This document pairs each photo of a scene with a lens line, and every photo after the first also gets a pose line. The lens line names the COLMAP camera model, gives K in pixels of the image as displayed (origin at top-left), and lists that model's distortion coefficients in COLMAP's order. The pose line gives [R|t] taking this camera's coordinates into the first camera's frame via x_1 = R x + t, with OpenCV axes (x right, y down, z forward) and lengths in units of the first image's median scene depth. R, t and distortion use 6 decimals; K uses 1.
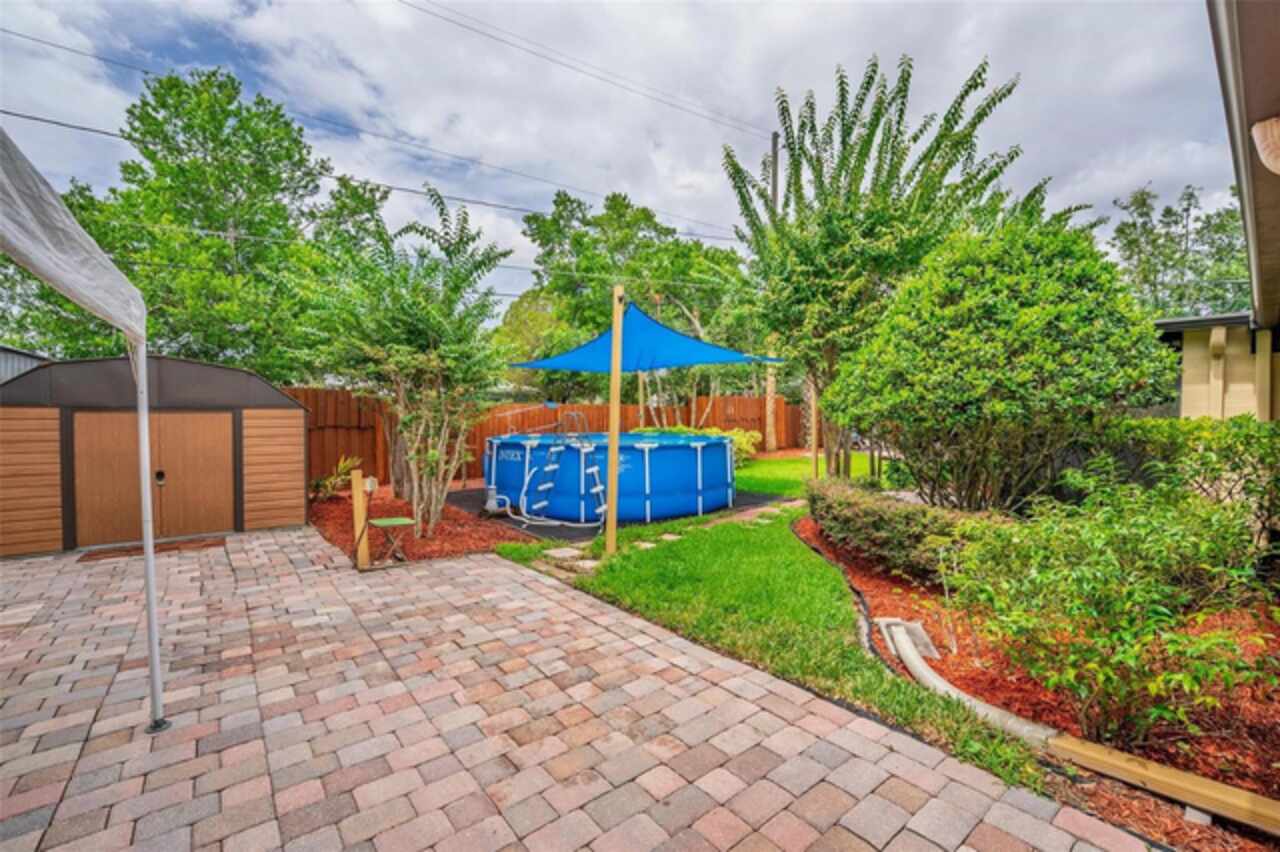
lens RADIAL K [[527.4, 0, 644.1], [0, 527.4, 427.4], [0, 0, 1]] dist [-0.024886, 0.000600]
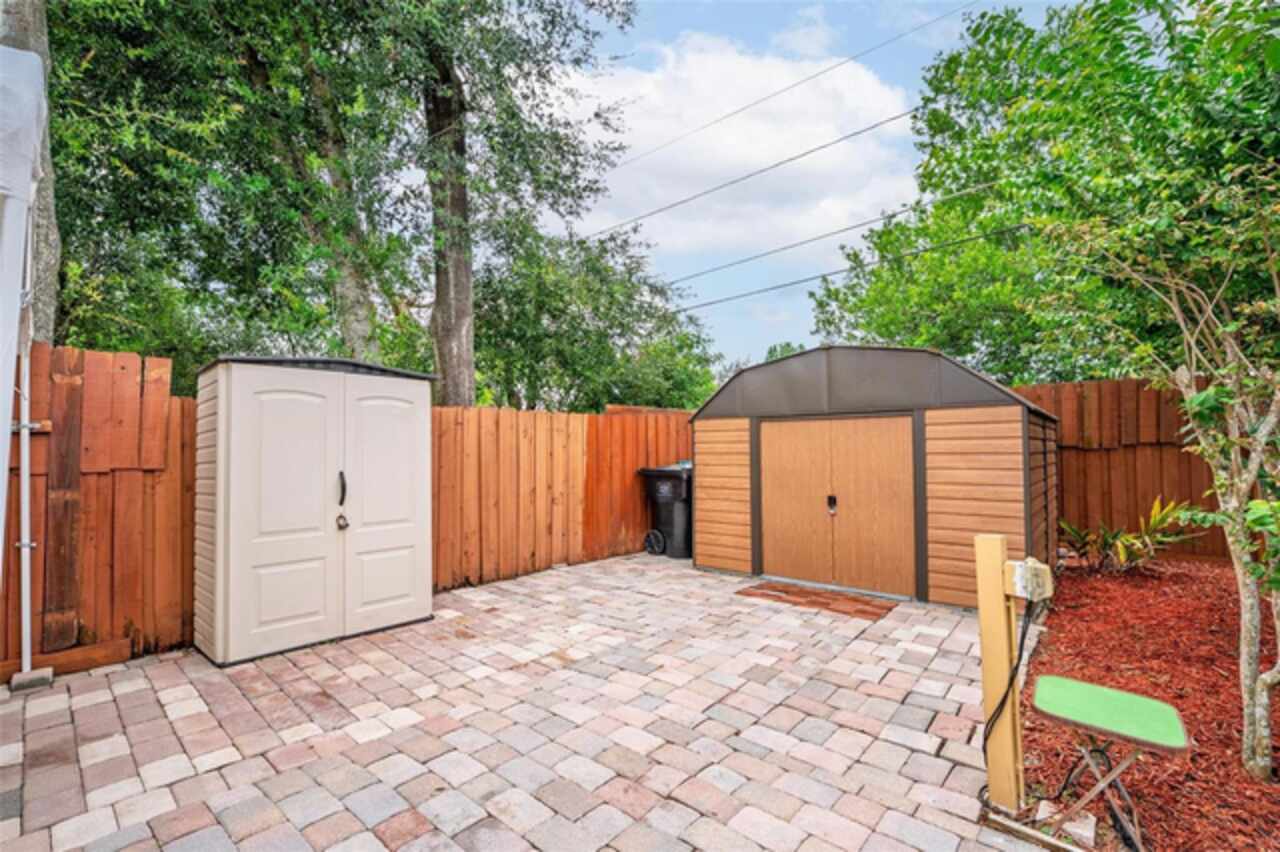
lens RADIAL K [[557.4, 0, 644.6], [0, 557.4, 434.9], [0, 0, 1]] dist [-0.021464, -0.000065]
pose [[0.181280, -0.023472, -0.983151, -0.184236], [-0.017203, 0.999486, -0.027034, 0.022410], [0.983281, 0.021814, 0.180783, 0.616673]]
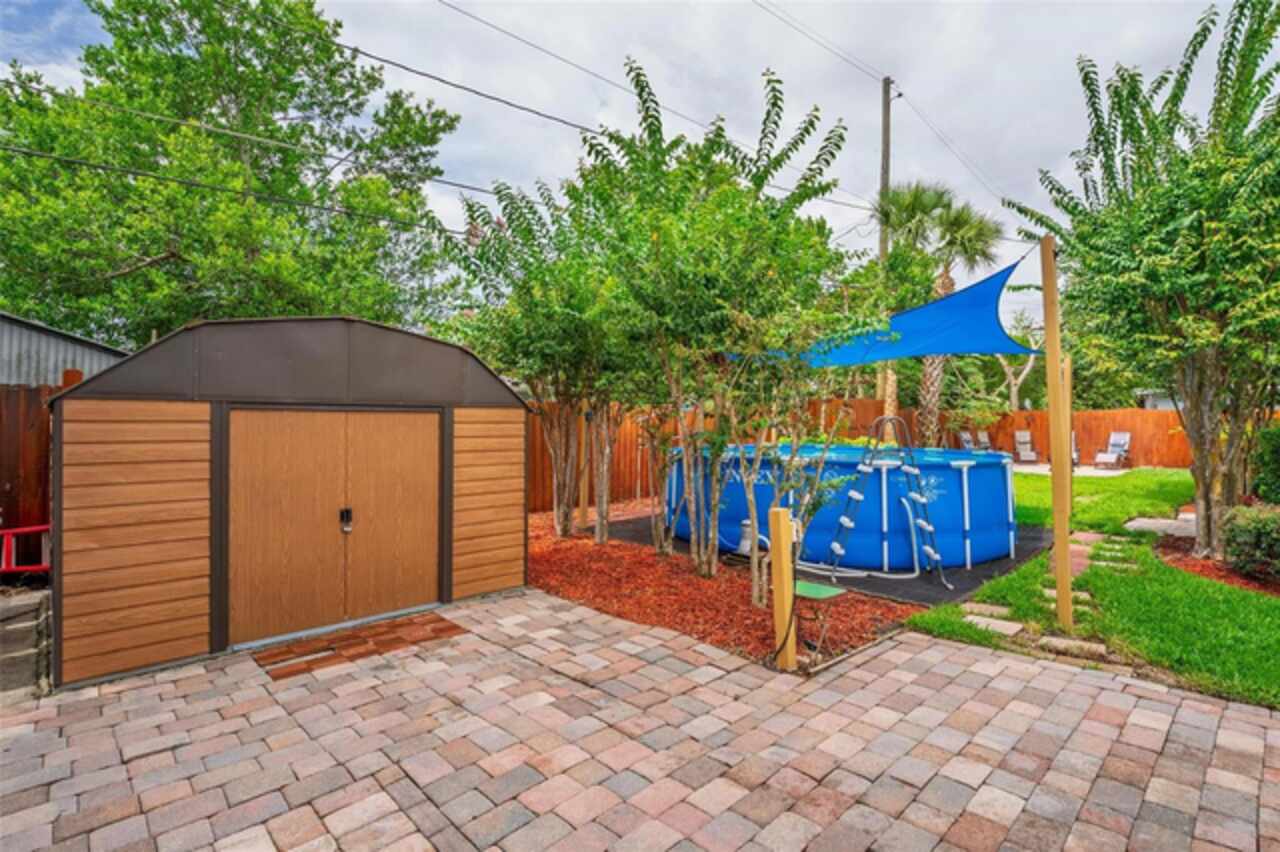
lens RADIAL K [[615.8, 0, 642.6], [0, 615.8, 424.8], [0, 0, 1]] dist [-0.003265, -0.001599]
pose [[0.996116, 0.005422, 0.087888, -0.705736], [-0.003856, 0.999831, -0.017983, -0.002667], [-0.087971, 0.017574, 0.995968, 0.265500]]
